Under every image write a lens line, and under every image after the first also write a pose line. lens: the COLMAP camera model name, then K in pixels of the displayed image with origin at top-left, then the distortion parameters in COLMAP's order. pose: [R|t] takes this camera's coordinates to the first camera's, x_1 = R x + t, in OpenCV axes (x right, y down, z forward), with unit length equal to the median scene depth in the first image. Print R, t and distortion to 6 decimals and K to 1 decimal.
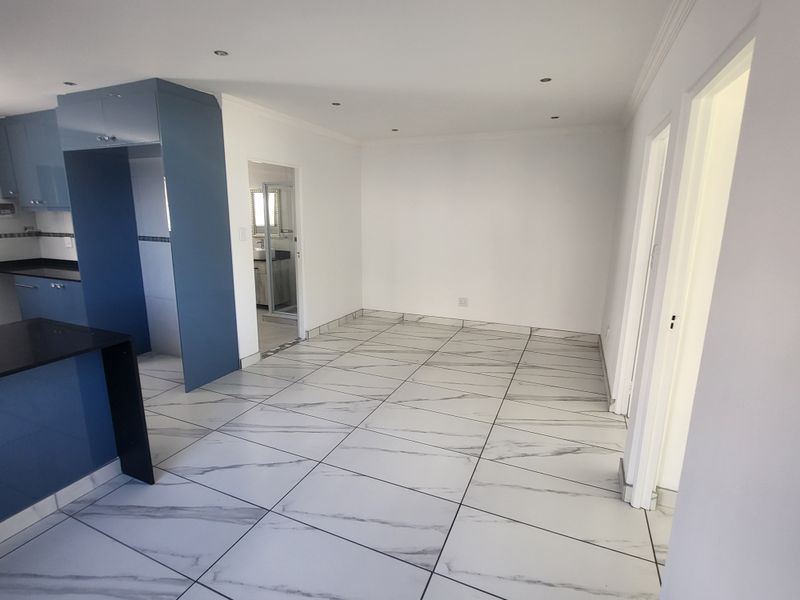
lens RADIAL K [[404.4, 0, 396.8], [0, 404.4, 294.1], [0, 0, 1]] dist [0.001607, 0.000087]
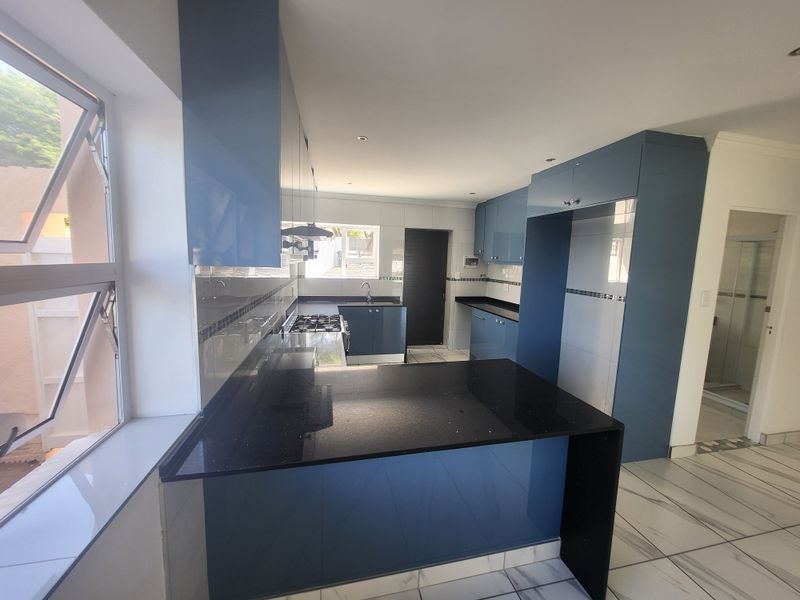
lens RADIAL K [[313.9, 0, 399.8], [0, 313.9, 292.9], [0, 0, 1]] dist [-0.000632, 0.000109]
pose [[0.598705, 0.098832, -0.794849, -0.233529], [-0.190115, 0.981534, -0.021157, -0.026729], [0.778080, 0.163780, 0.606438, 0.126259]]
